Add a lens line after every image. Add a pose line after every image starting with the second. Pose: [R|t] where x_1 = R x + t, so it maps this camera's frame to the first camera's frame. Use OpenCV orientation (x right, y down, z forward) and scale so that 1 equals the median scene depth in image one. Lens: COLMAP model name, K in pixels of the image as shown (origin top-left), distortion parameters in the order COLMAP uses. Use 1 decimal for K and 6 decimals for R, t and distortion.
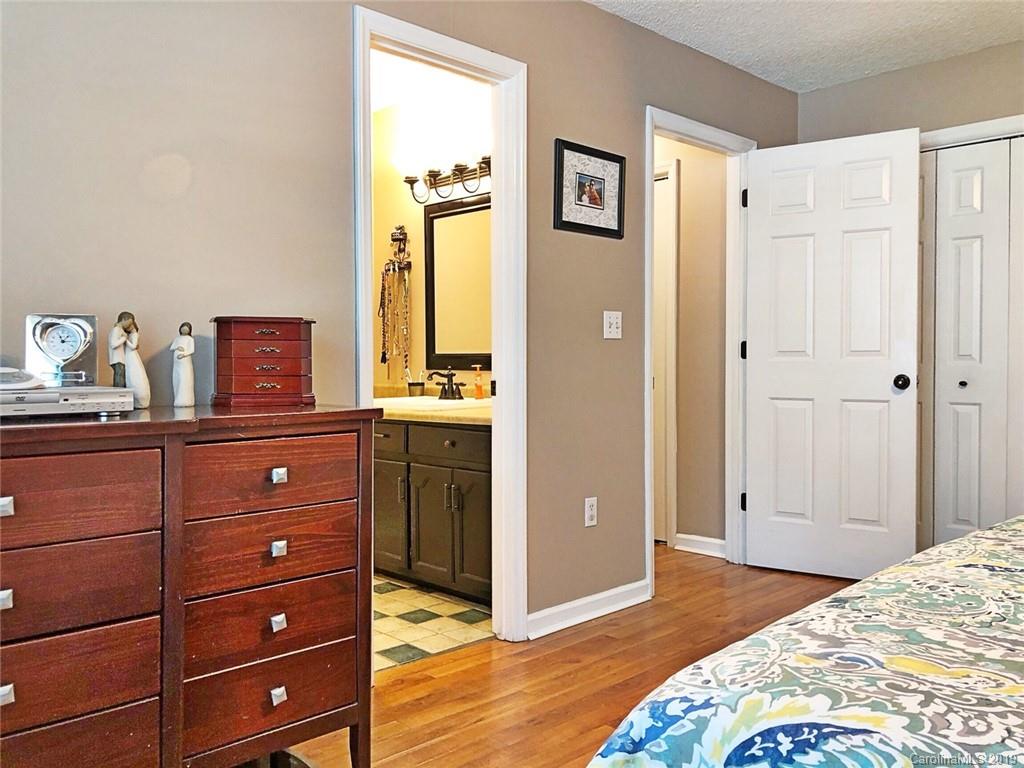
lens RADIAL K [[851.2, 0, 507.0], [0, 851.2, 384.9], [0, 0, 1]] dist [0.032167, -0.008336]
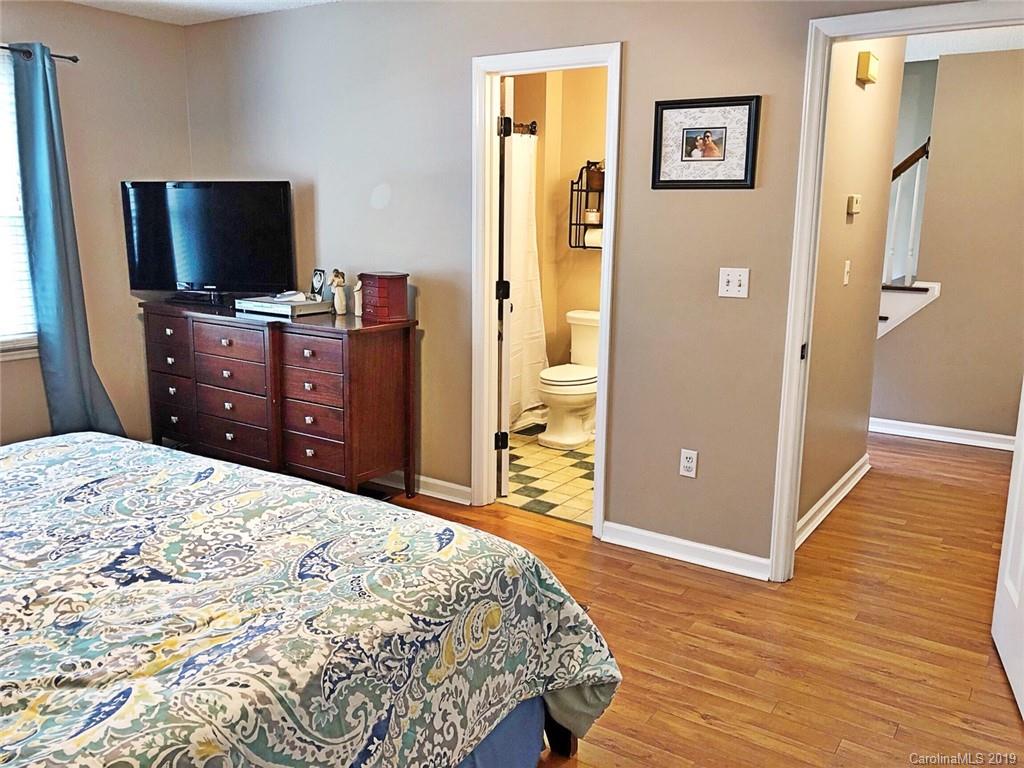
lens RADIAL K [[851.2, 0, 505.9], [0, 851.2, 383.0], [0, 0, 1]] dist [0.032167, -0.008336]
pose [[0.202236, 0.197232, -0.959271, 1.048650], [-0.041103, 0.980357, 0.192901, -0.139311], [0.978474, 0.000418, 0.206370, 0.579609]]
